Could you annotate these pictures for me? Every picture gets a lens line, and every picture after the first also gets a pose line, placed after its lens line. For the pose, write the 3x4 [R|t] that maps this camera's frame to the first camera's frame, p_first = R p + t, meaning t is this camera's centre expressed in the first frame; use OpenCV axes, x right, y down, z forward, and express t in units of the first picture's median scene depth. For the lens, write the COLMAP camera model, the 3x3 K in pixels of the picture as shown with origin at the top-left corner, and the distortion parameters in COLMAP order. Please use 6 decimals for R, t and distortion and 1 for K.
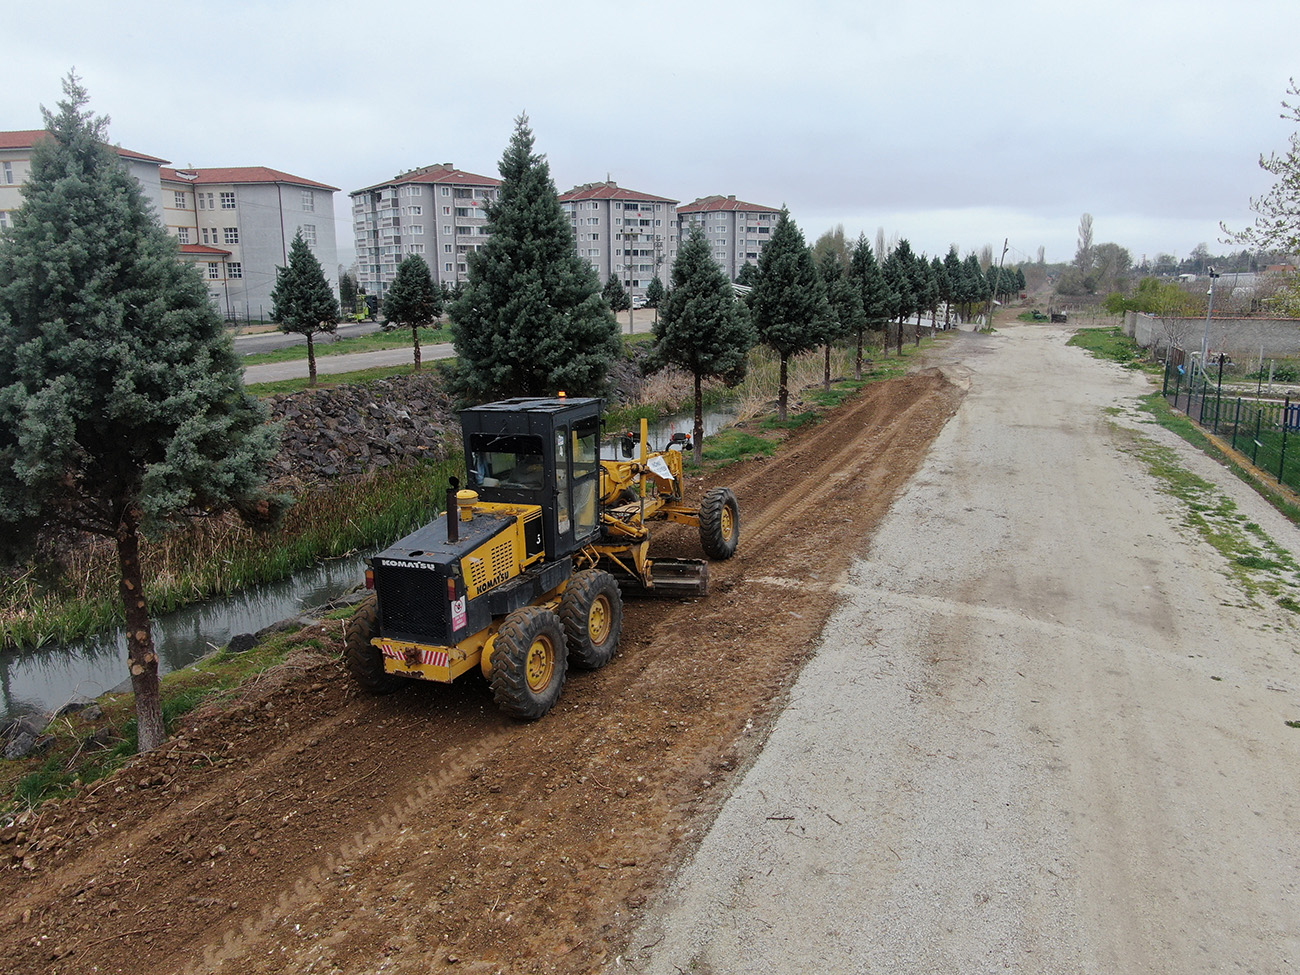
lens RADIAL K [[943.7, 0, 650.0], [0, 943.7, 487.5], [0, 0, 1]] dist [-0.001647, 0.000201]
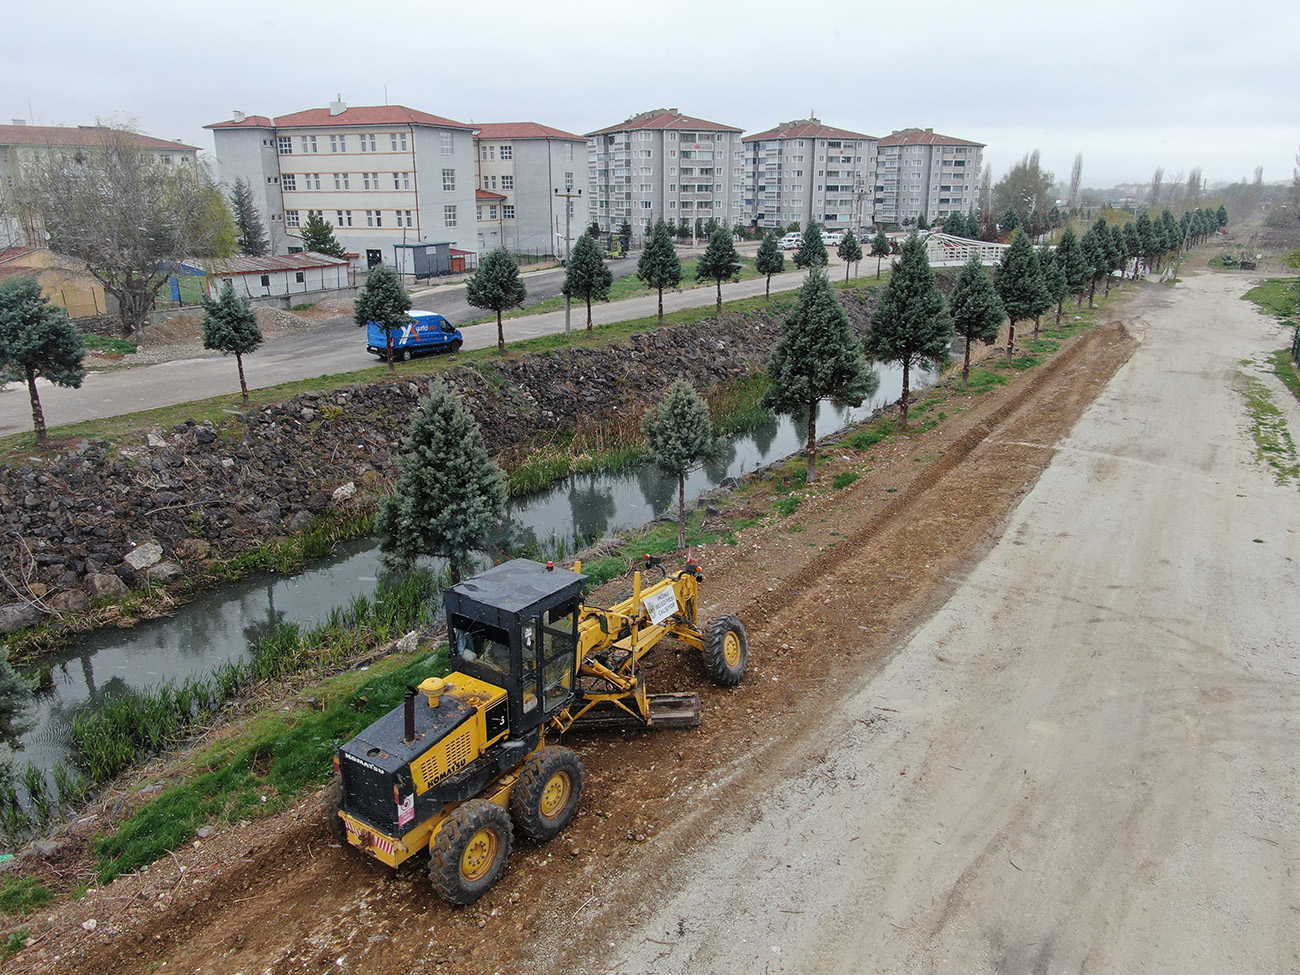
lens RADIAL K [[943.7, 0, 650.0], [0, 943.7, 487.5], [0, 0, 1]] dist [-0.001647, 0.000201]
pose [[0.985553, 0.054310, -0.160426, -0.111989], [-0.040431, 0.995251, 0.088544, 0.012339], [0.164474, -0.080779, 0.983068, -0.397394]]
